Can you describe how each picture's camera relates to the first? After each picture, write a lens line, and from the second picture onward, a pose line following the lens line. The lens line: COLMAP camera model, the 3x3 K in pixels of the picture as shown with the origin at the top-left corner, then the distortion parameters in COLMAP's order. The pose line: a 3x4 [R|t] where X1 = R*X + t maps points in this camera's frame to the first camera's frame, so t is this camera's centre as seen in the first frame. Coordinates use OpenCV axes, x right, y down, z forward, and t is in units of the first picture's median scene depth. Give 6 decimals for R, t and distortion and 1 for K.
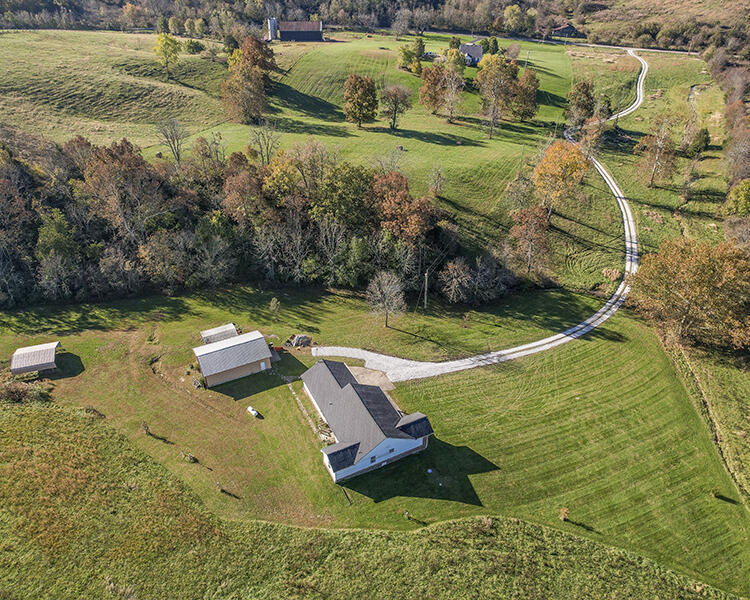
lens RADIAL K [[537.9, 0, 375.0], [0, 537.9, 300.0], [0, 0, 1]] dist [-0.040165, 0.047924]
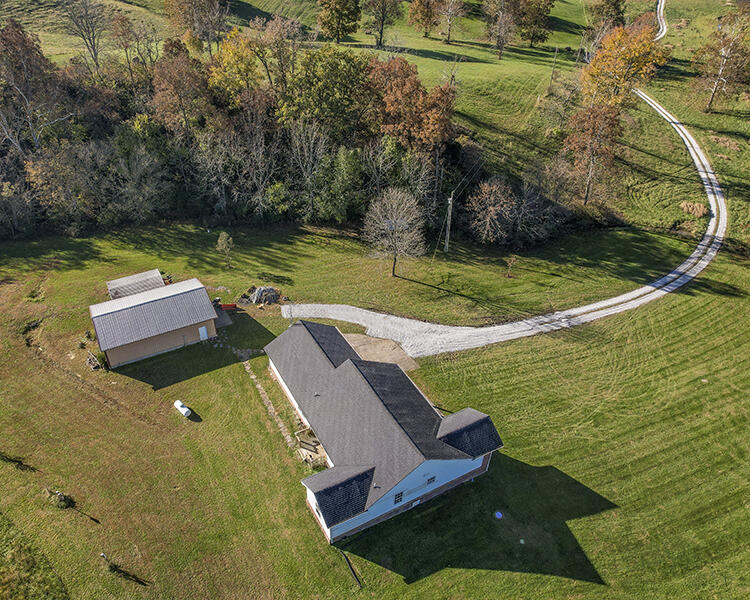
lens RADIAL K [[555.1, 0, 350.8], [0, 555.1, 298.2], [0, 0, 1]] dist [-0.055397, 0.050687]
pose [[0.999914, -0.006233, 0.011546, -0.041628], [0.005819, 0.999352, 0.035527, 0.054985], [-0.011760, -0.035457, 0.999302, 0.328547]]
